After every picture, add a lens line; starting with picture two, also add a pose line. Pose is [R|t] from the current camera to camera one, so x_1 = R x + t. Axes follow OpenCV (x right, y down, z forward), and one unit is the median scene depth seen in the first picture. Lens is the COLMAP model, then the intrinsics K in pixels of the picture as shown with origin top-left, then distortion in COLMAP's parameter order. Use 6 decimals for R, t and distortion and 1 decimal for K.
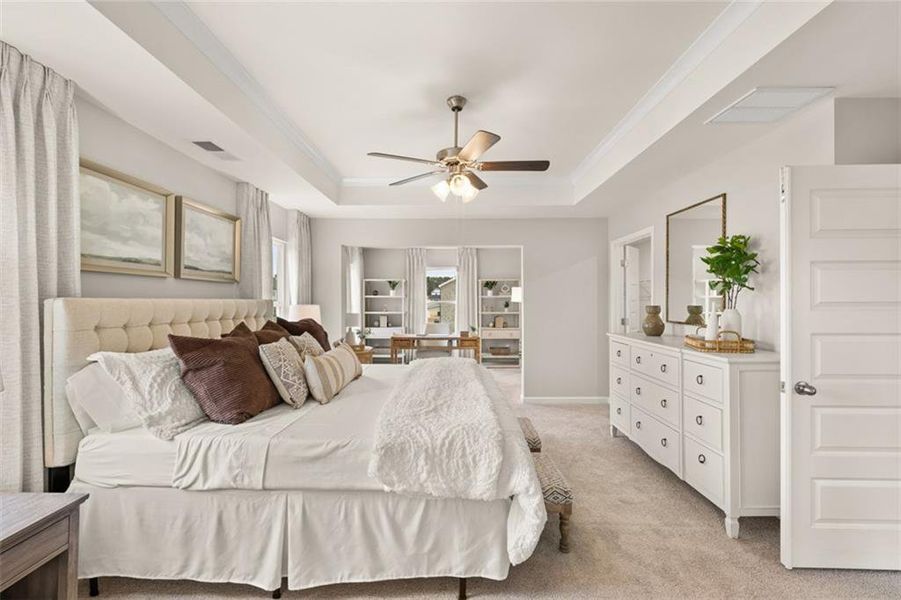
lens RADIAL K [[383.7, 0, 450.5], [0, 383.7, 300.0], [0, 0, 1]] dist [0.000114, 0.000052]
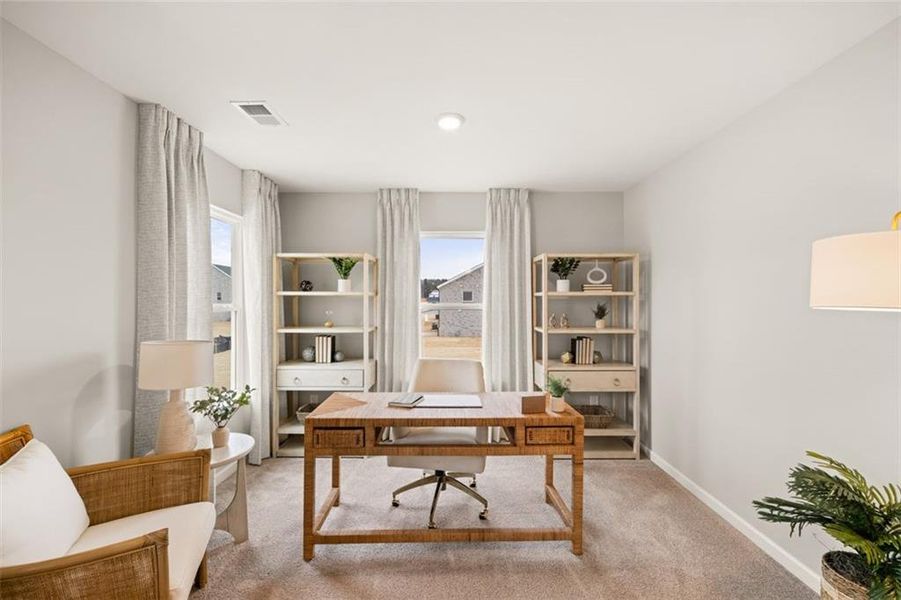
lens RADIAL K [[383.7, 0, 450.5], [0, 383.7, 300.0], [0, 0, 1]] dist [0.000114, 0.000052]
pose [[0.999982, -0.000116, 0.006061, -0.029559], [0.000154, 0.999981, -0.006233, 0.001211], [-0.006060, 0.006234, 0.999962, 0.552723]]
